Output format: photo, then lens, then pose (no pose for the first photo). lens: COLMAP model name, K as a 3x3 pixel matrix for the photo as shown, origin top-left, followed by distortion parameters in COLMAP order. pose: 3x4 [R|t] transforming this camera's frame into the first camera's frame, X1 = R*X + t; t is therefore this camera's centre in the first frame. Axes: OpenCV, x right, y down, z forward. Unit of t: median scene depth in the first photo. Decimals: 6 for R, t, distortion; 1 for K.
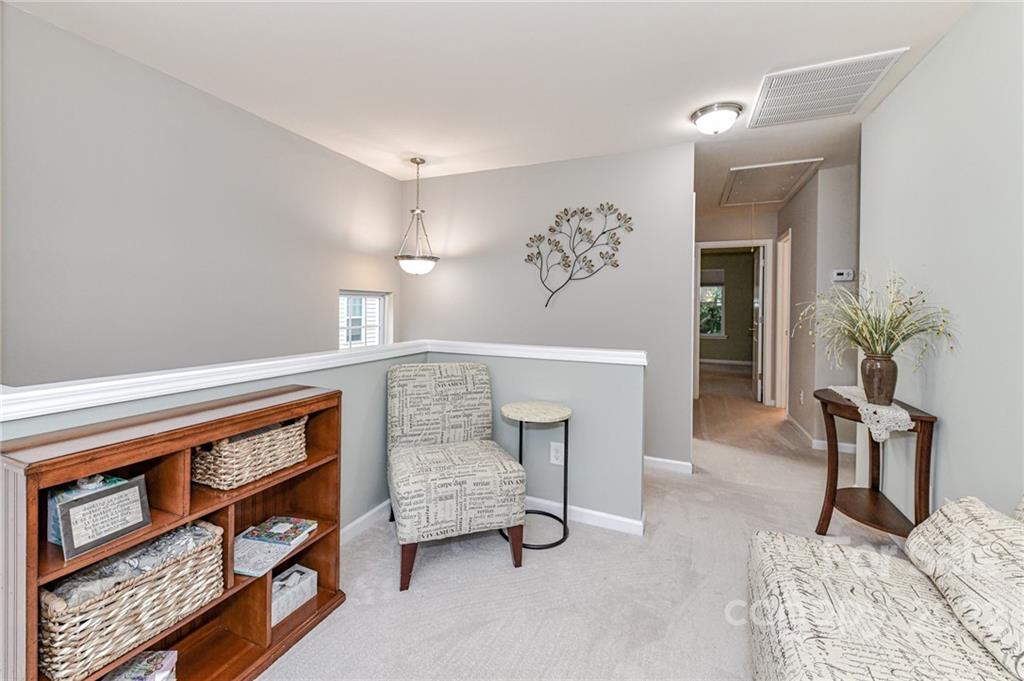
lens RADIAL K [[402.0, 0, 510.5], [0, 402.0, 306.5], [0, 0, 1]] dist [0.000404, -0.000044]
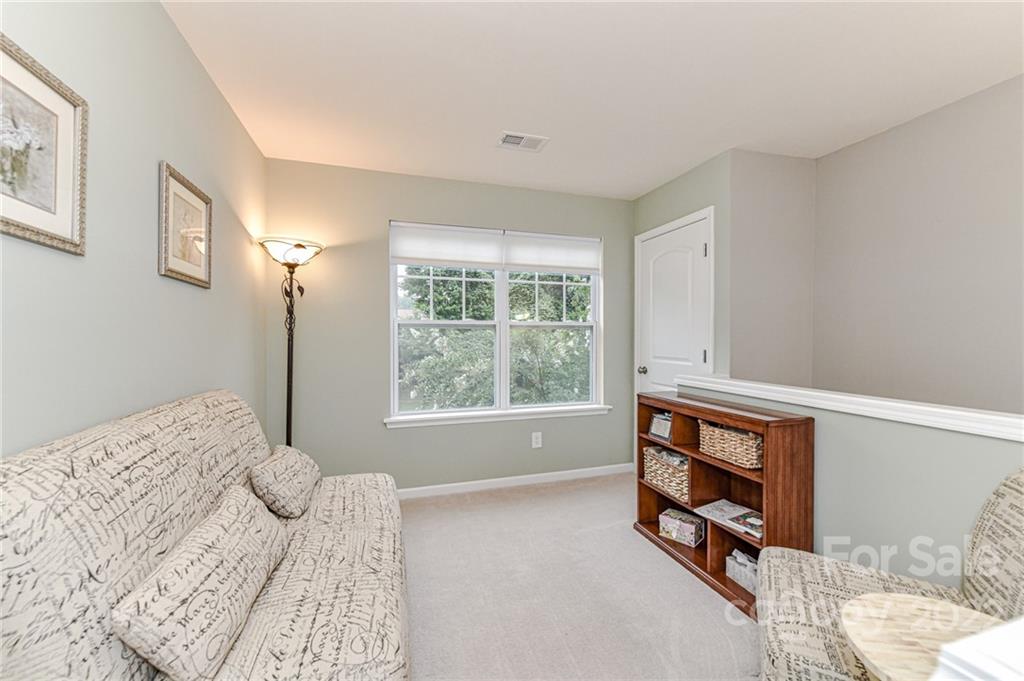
lens RADIAL K [[400.1, 0, 511.6], [0, 400.1, 341.2], [0, 0, 1]] dist [0.001318, -0.000191]
pose [[-0.748690, -0.002632, -0.662915, 1.064049], [-0.009030, 0.999940, 0.006228, 0.003300], [0.662858, 0.010649, -0.748669, 1.892070]]
